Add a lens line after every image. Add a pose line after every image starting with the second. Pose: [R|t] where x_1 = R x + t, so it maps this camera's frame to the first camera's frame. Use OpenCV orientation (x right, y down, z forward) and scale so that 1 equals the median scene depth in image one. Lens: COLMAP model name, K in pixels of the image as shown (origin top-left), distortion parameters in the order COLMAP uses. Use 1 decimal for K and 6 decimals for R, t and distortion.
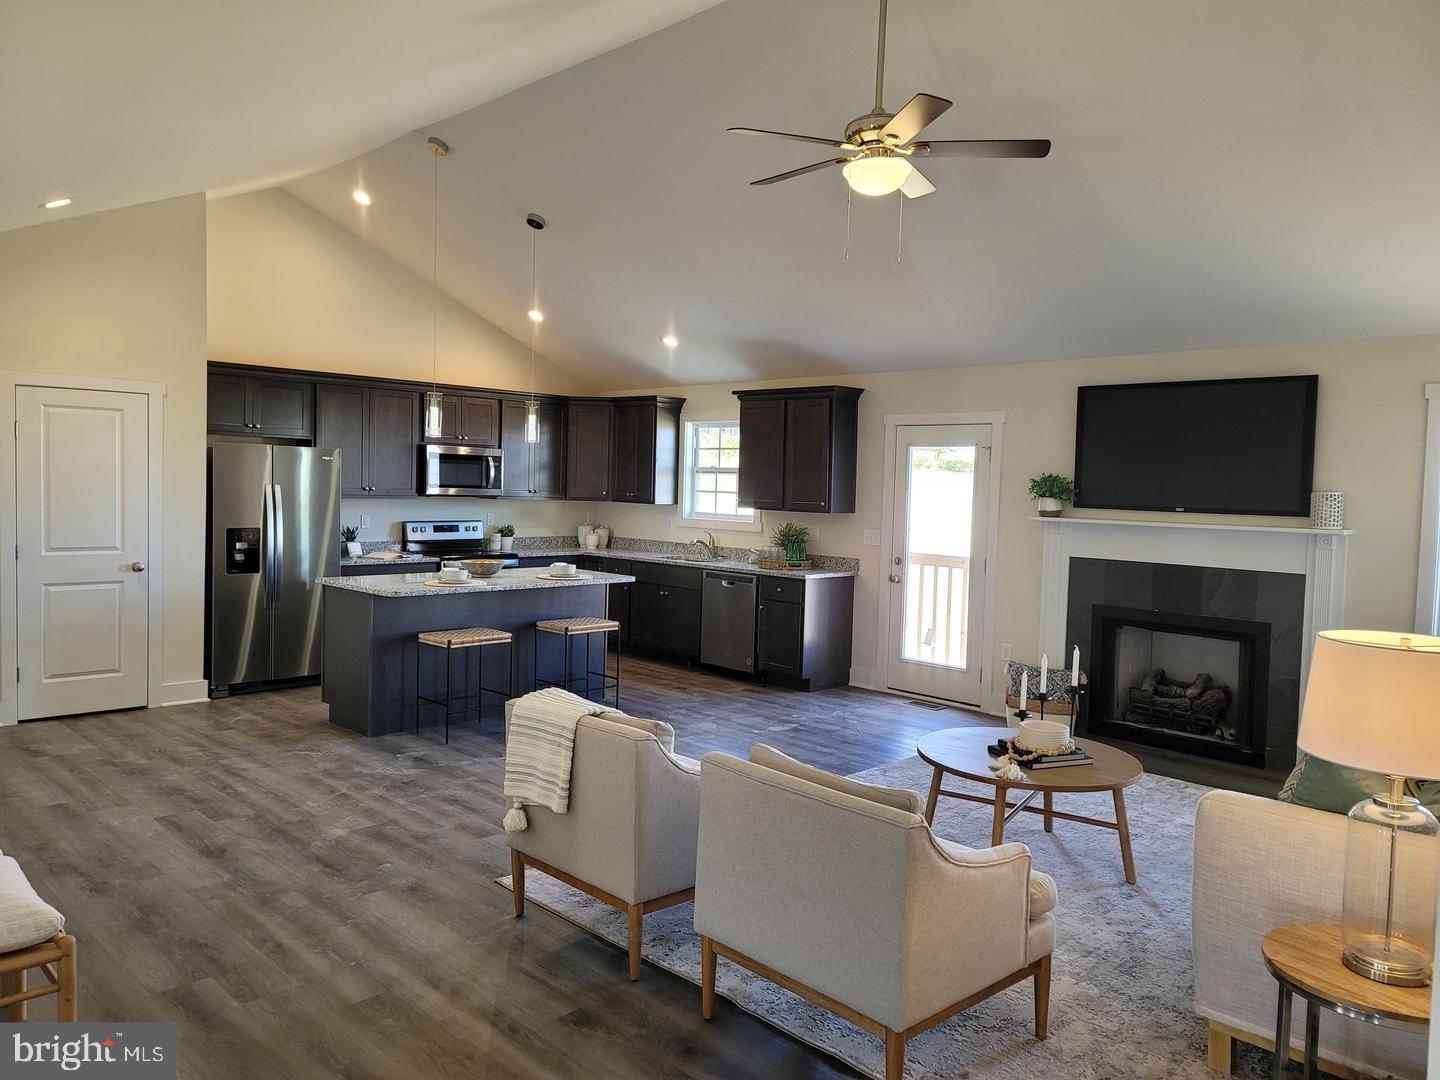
lens RADIAL K [[1046.2, 0, 711.2], [0, 1046.2, 533.8], [0, 0, 1]] dist [0.079107, -0.069111]
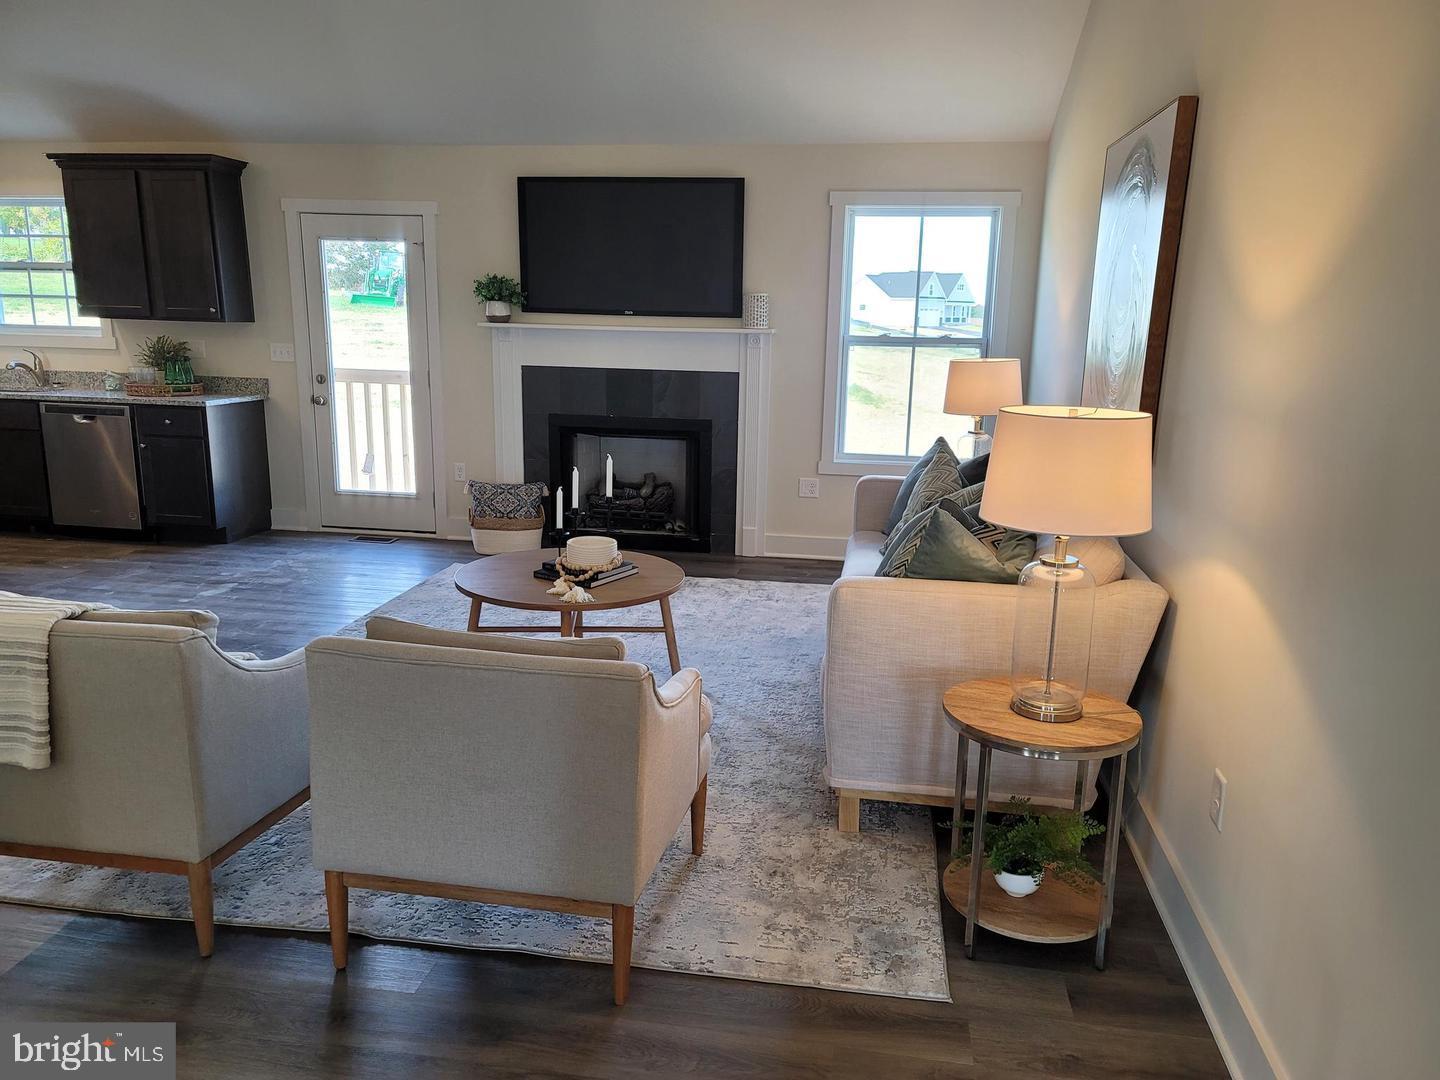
lens RADIAL K [[1046.2, 0, 725.7], [0, 1046.2, 546.9], [0, 0, 1]] dist [0.079107, -0.069111]
pose [[0.805168, -0.138823, 0.576569, -0.091452], [0.031896, 0.980946, 0.191644, 0.007085], [-0.592188, -0.135916, 0.794255, 0.126863]]
